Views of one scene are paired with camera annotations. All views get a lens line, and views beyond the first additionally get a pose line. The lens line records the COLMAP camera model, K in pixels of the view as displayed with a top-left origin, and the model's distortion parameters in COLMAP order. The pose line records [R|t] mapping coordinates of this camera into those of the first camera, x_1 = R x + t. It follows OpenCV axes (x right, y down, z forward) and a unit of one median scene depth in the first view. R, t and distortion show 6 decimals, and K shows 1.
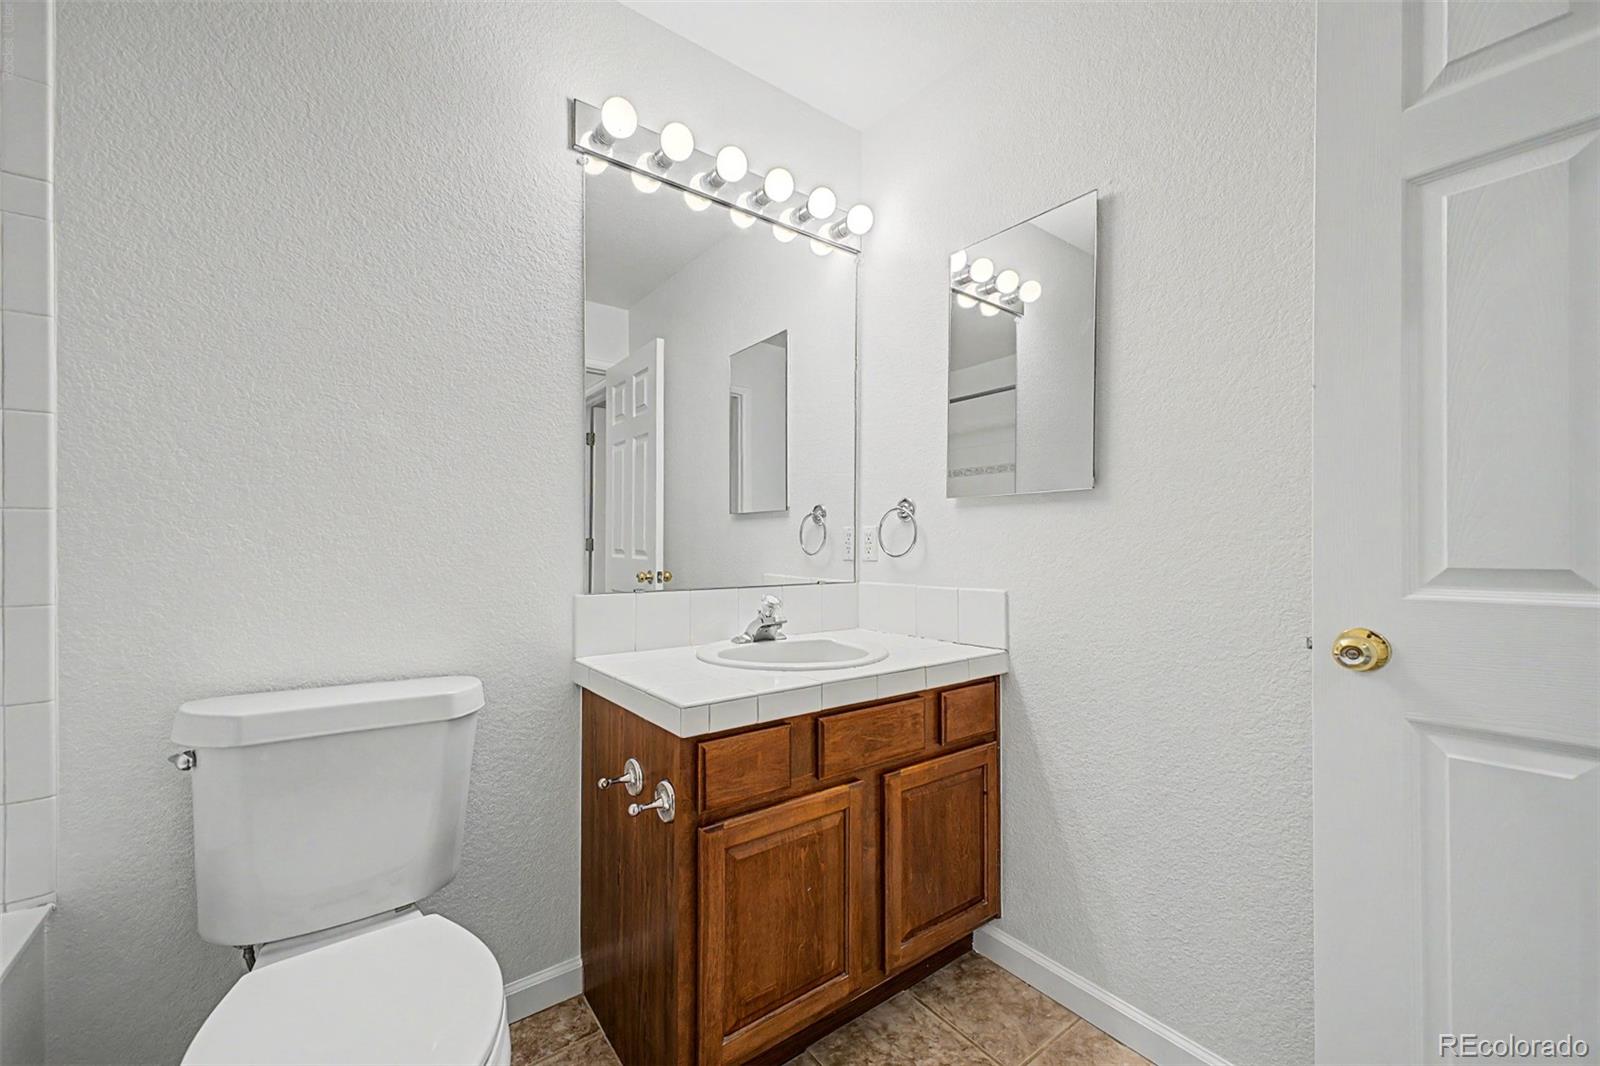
lens RADIAL K [[642.7, 0, 797.1], [0, 642.7, 541.1], [0, 0, 1]] dist [0.014333, -0.004341]
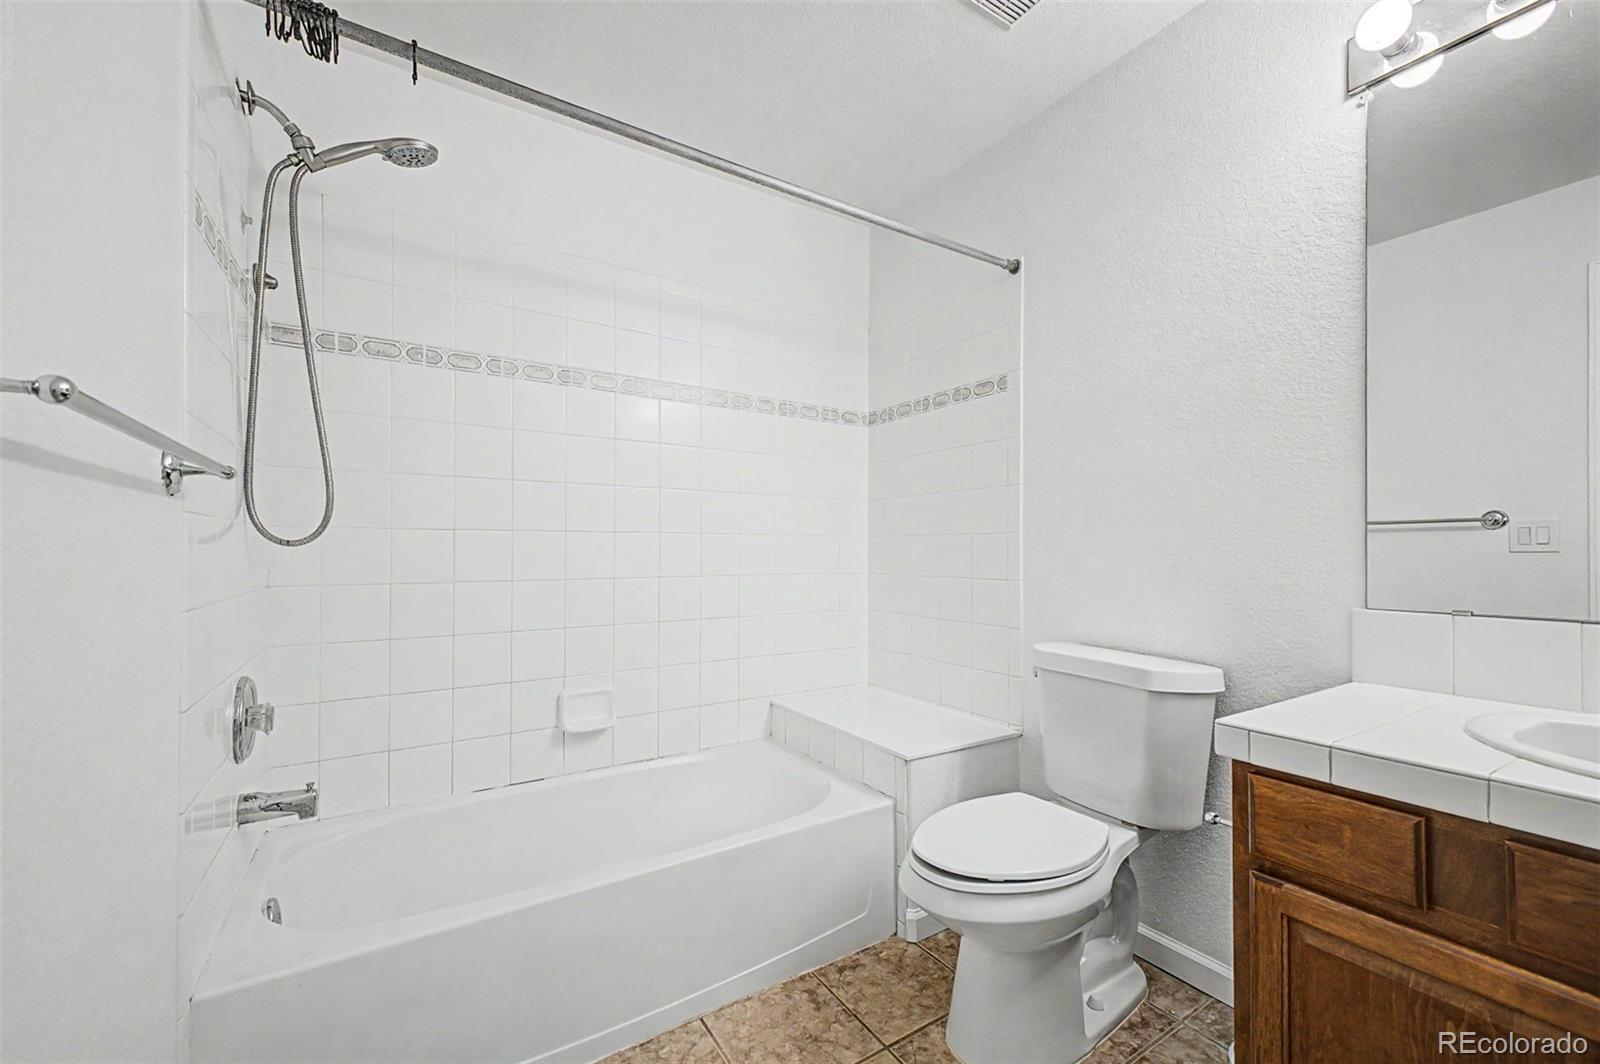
lens RADIAL K [[642.7, 0, 800.7], [0, 642.7, 543.2], [0, 0, 1]] dist [0.014333, -0.004341]
pose [[-0.086208, -0.012951, -0.996193, 0.765166], [0.006087, 0.999890, -0.013526, 0.003665], [0.996259, -0.007230, -0.086120, 0.439835]]
